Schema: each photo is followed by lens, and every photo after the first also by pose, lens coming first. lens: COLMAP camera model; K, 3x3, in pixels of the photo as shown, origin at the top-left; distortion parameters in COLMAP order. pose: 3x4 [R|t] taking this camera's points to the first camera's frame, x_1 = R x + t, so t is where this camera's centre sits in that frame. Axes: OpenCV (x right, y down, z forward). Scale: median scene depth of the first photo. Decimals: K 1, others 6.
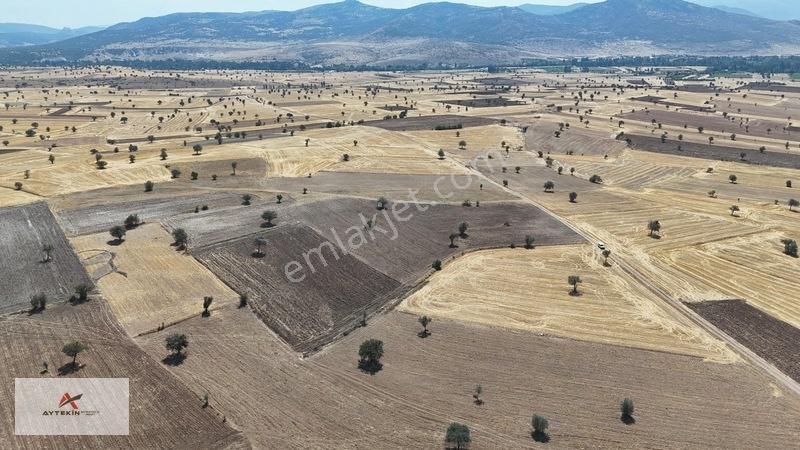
lens RADIAL K [[585.6, 0, 404.1], [0, 585.6, 223.0], [0, 0, 1]] dist [0.066599, -0.063041]
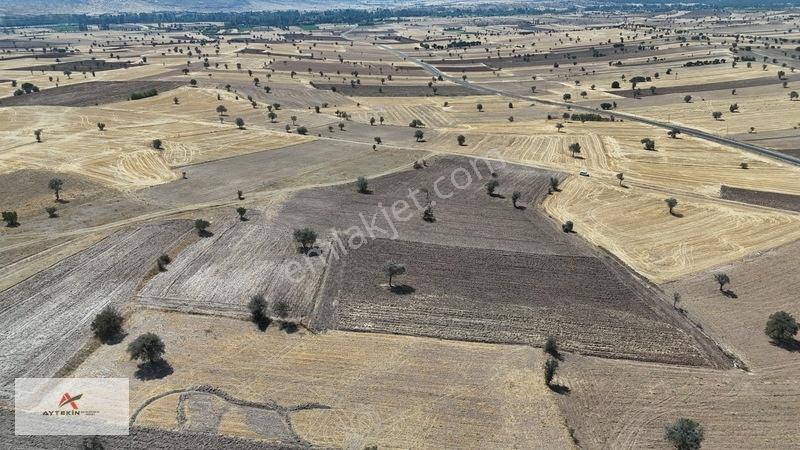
lens RADIAL K [[585.6, 0, 401.3], [0, 585.6, 224.2], [0, 0, 1]] dist [0.066599, -0.063041]
pose [[0.691788, -0.261404, 0.673125, -0.337871], [0.217205, 0.964334, 0.151265, -0.057088], [-0.688659, 0.041563, 0.723894, 0.274242]]
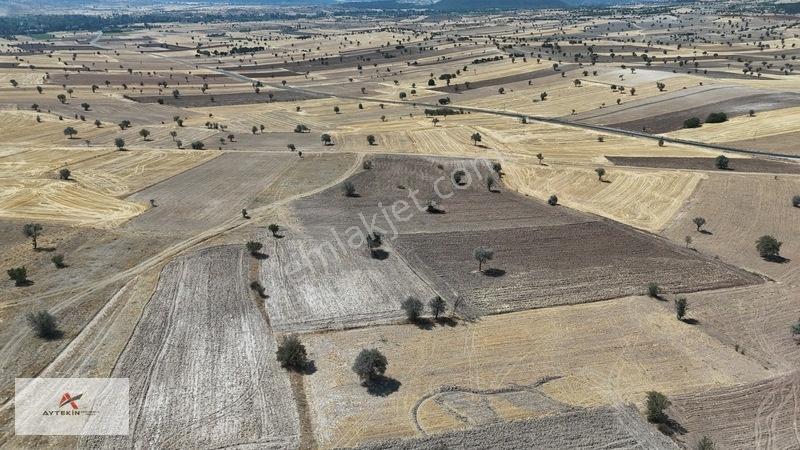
lens RADIAL K [[585.6, 0, 400.2], [0, 585.6, 223.9], [0, 0, 1]] dist [0.066599, -0.063041]
pose [[0.347894, -0.333588, 0.876178, -0.443780], [0.284798, 0.927996, 0.240235, -0.099419], [-0.893230, 0.165957, 0.417850, 0.411224]]
